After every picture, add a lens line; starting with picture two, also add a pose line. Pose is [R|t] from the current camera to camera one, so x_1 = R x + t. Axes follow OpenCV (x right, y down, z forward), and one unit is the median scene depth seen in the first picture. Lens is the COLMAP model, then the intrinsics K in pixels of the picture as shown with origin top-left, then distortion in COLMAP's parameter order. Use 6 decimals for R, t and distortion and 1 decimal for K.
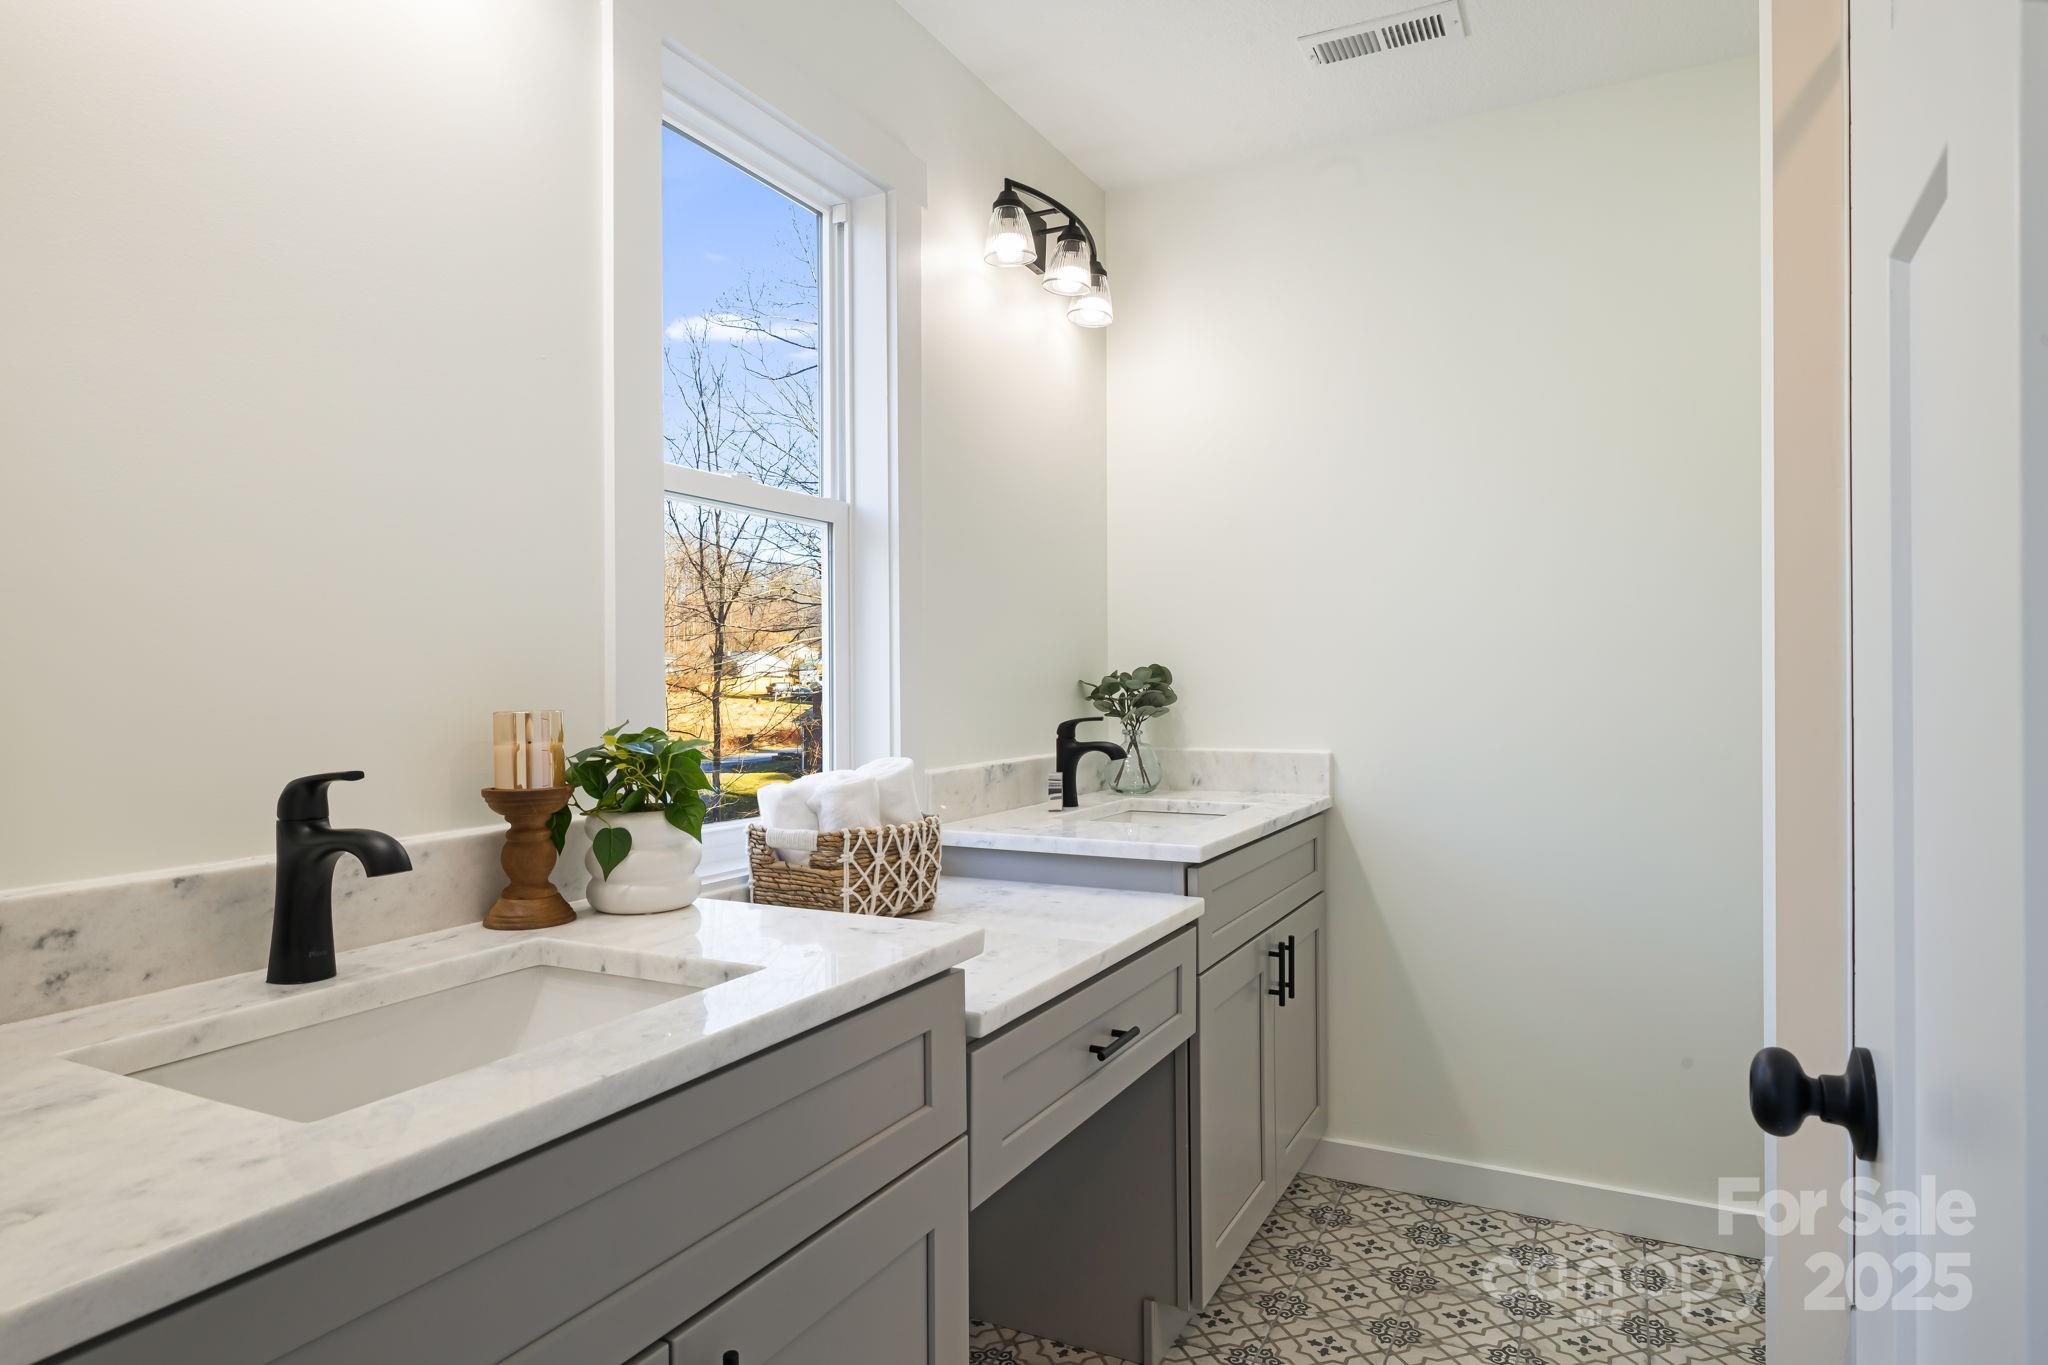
lens RADIAL K [[1154.2, 0, 1024.0], [0, 1154.2, 682.5], [0, 0, 1]] dist [-0.003560, 0.000447]
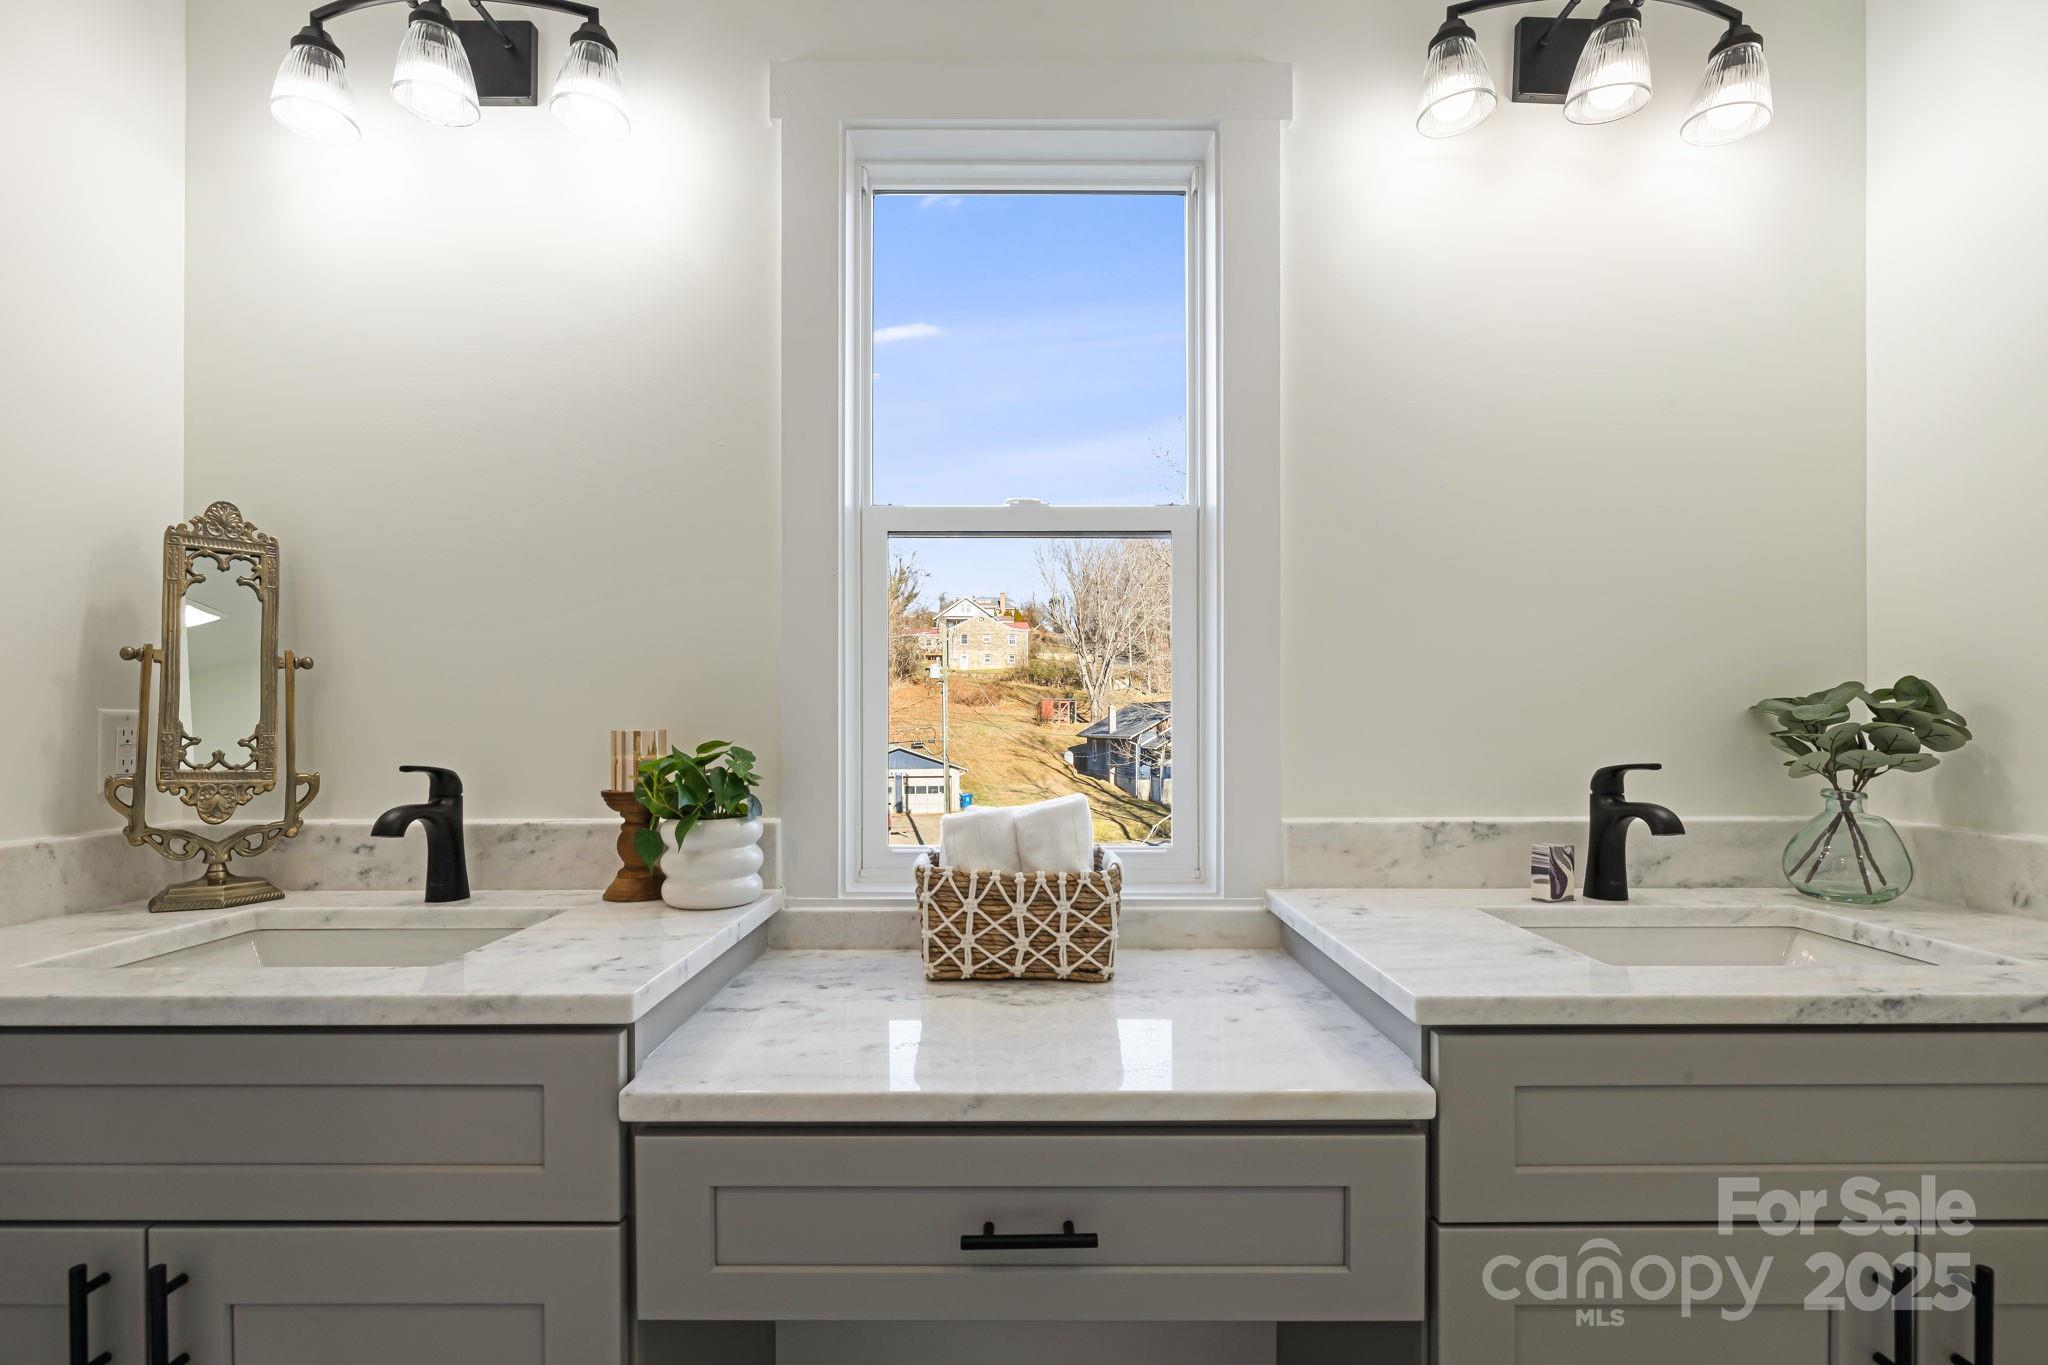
lens RADIAL K [[932.0, 0, 1025.1], [0, 932.0, 726.6], [0, 0, 1]] dist [-0.009587, 0.000016]
pose [[0.466734, 0.013866, -0.884289, 0.504876], [-0.001373, 0.999887, 0.014954, 0.003676], [0.884397, -0.005765, 0.466700, 0.674374]]
